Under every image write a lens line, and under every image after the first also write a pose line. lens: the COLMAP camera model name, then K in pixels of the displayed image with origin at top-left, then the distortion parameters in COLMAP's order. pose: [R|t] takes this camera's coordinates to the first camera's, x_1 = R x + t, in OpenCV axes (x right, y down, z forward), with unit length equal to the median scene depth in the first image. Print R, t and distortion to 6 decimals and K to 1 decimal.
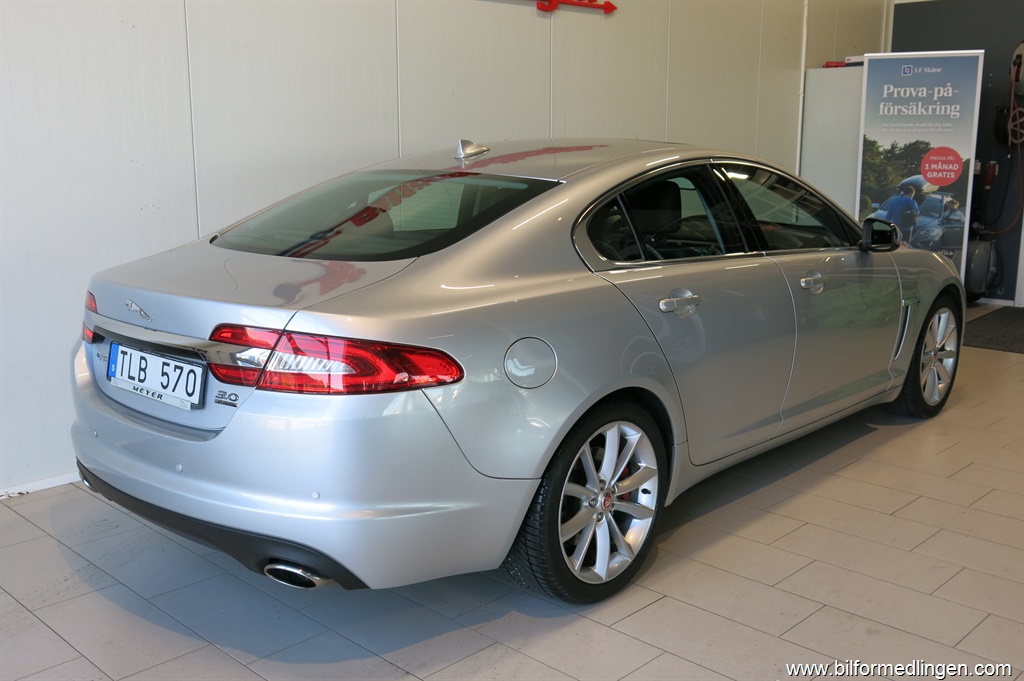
lens RADIAL K [[1016.5, 0, 512.0], [0, 1016.5, 340.5], [0, 0, 1]] dist [-0.003036, -0.000436]
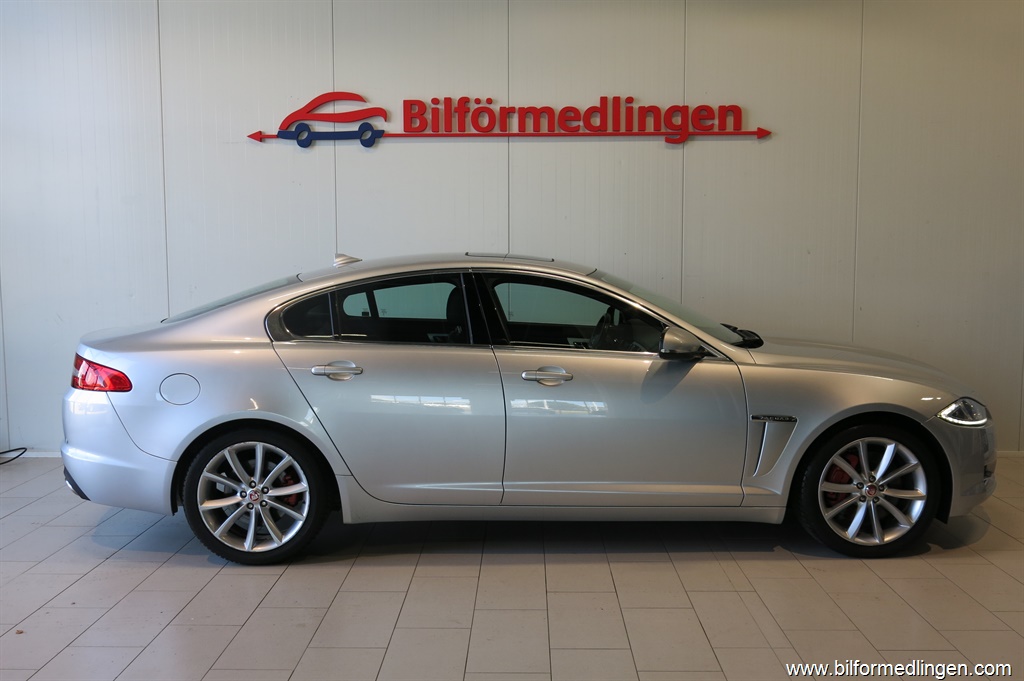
lens RADIAL K [[955.6, 0, 512.0], [0, 955.6, 340.5], [0, 0, 1]] dist [-0.009181, -0.003801]
pose [[0.690355, 0.069637, -0.720112, 0.977201], [-0.143152, 0.988825, -0.041615, -0.043961], [0.709167, 0.131815, 0.692609, 0.206136]]
